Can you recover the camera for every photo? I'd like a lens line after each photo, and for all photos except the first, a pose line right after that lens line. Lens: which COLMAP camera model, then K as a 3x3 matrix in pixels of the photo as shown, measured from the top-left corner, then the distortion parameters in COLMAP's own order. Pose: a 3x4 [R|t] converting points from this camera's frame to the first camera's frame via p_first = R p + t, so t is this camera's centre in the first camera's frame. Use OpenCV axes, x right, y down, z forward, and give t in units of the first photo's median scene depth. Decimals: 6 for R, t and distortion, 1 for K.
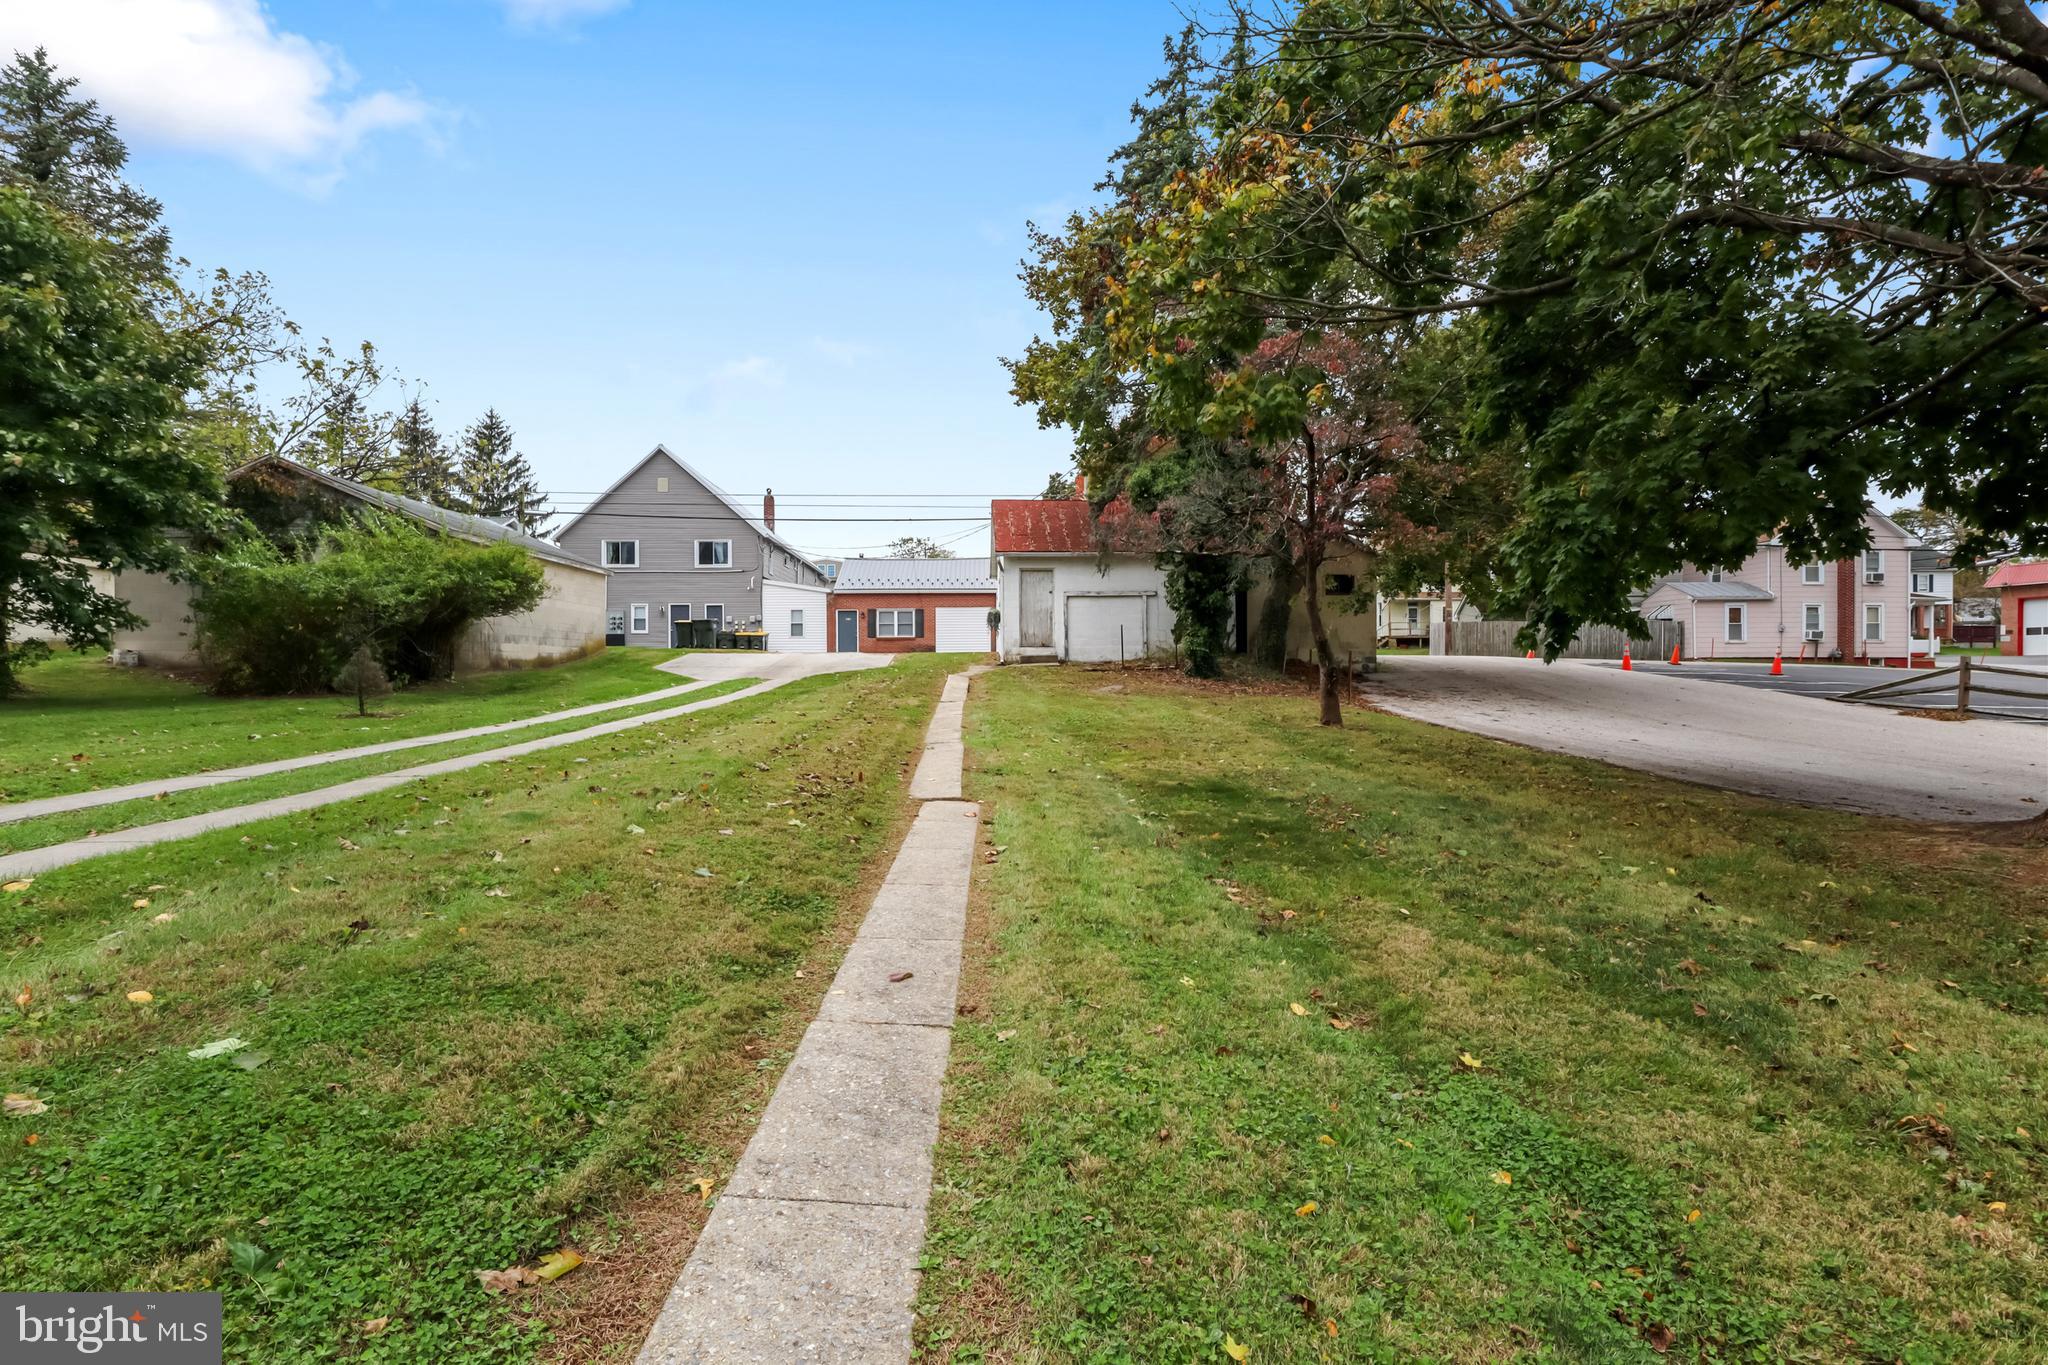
lens RADIAL K [[1032.5, 0, 1022.5], [0, 1032.5, 680.8], [0, 0, 1]] dist [-0.005472, -0.000333]
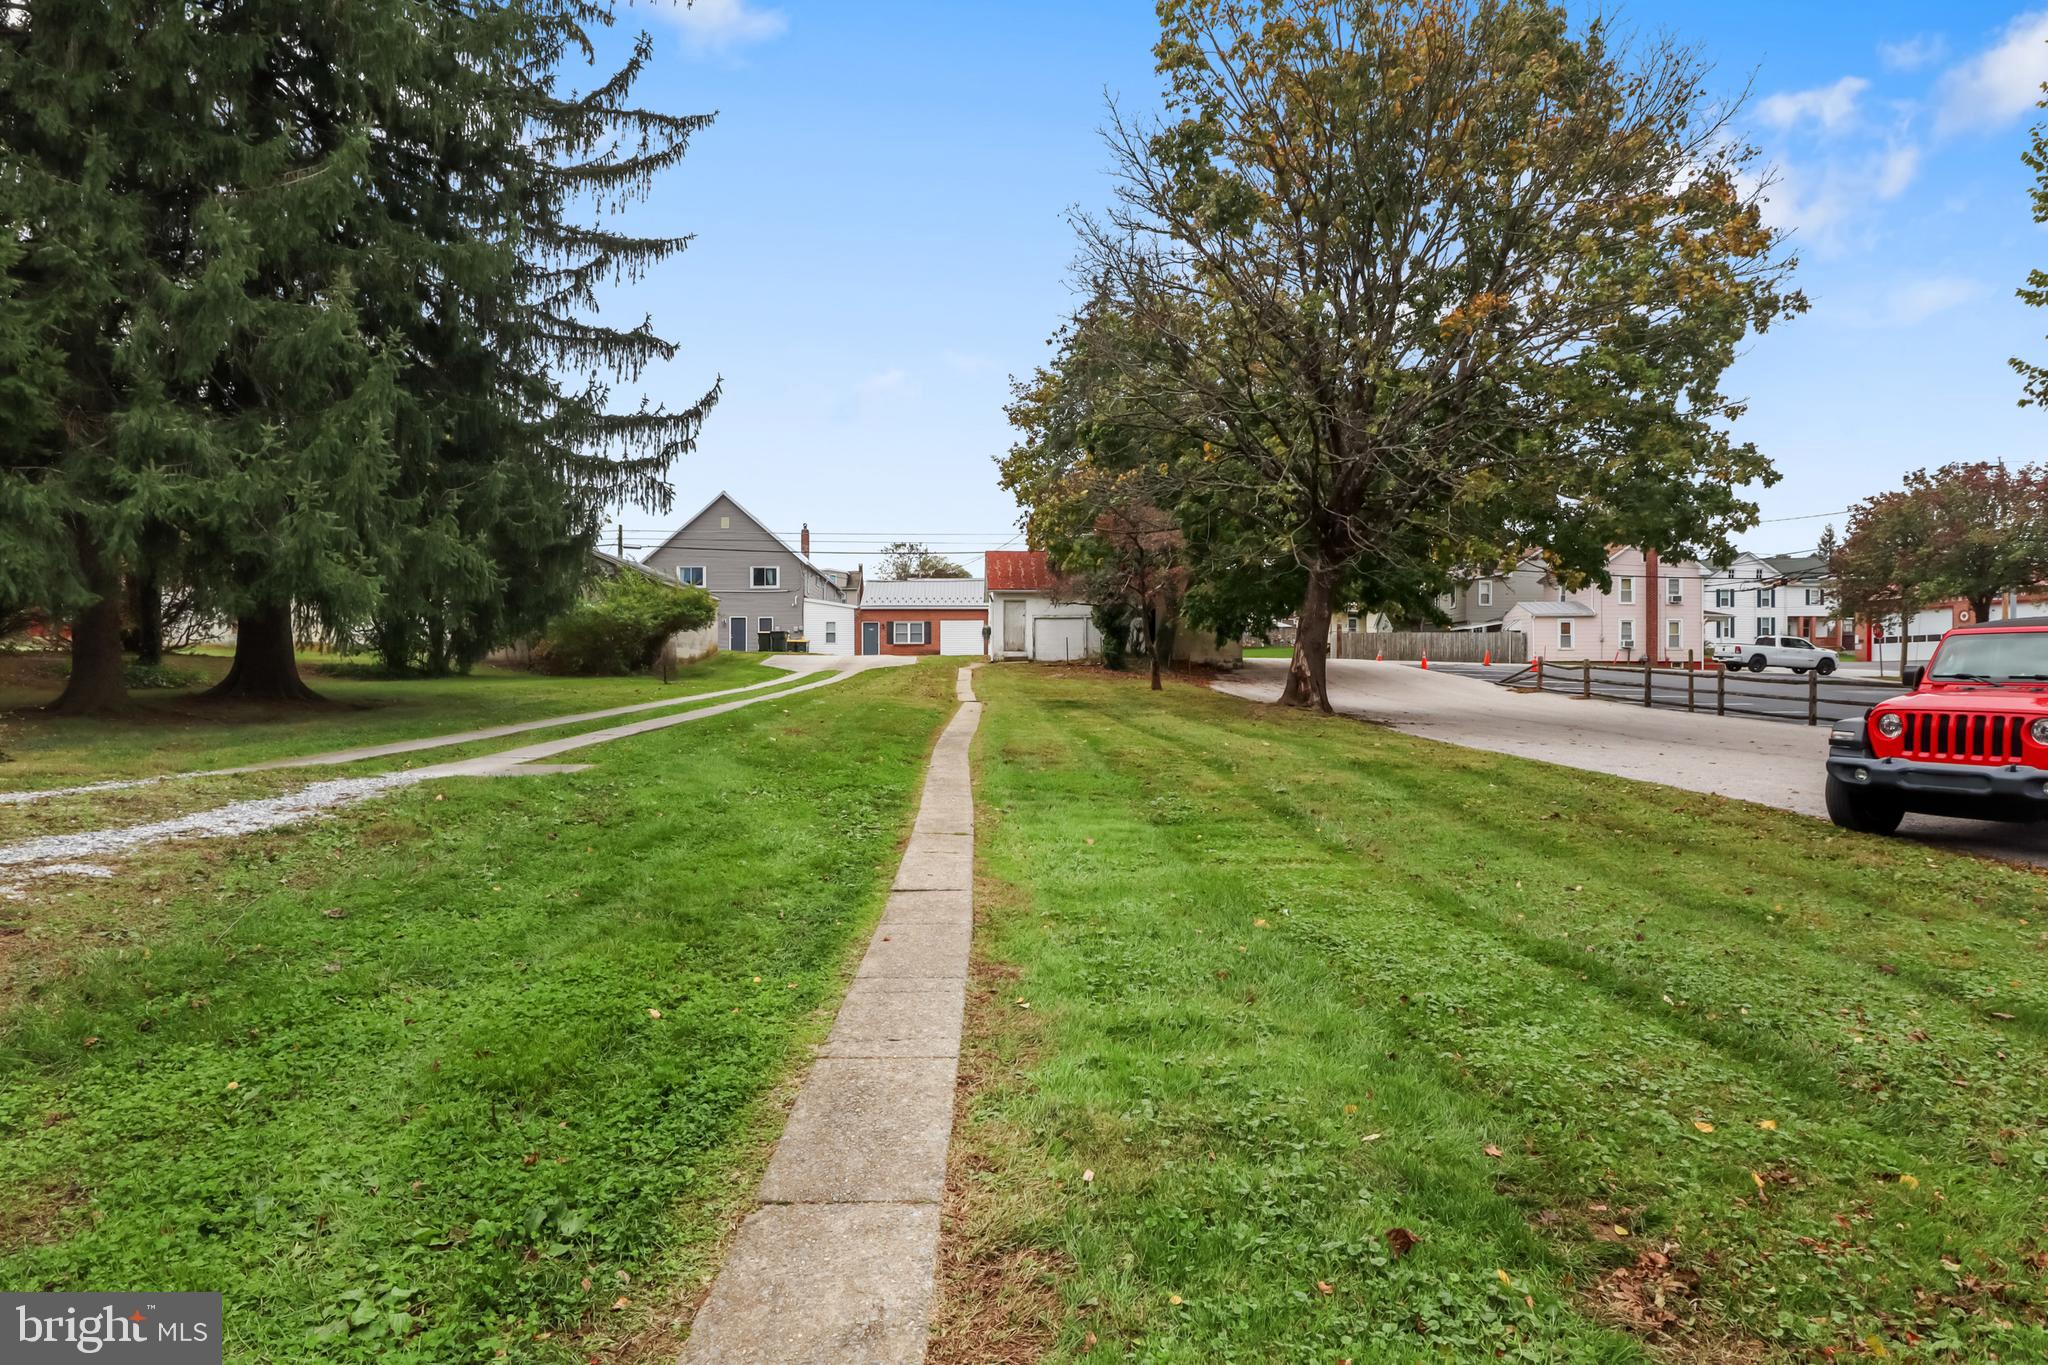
lens RADIAL K [[1084.0, 0, 1022.1], [0, 1084.0, 672.4], [0, 0, 1]] dist [-0.038372, 0.011740]
pose [[0.999980, 0.002298, 0.005881, 0.008745], [-0.002214, 0.999897, -0.014203, 0.011807], [-0.005913, 0.014190, 0.999882, -0.335287]]
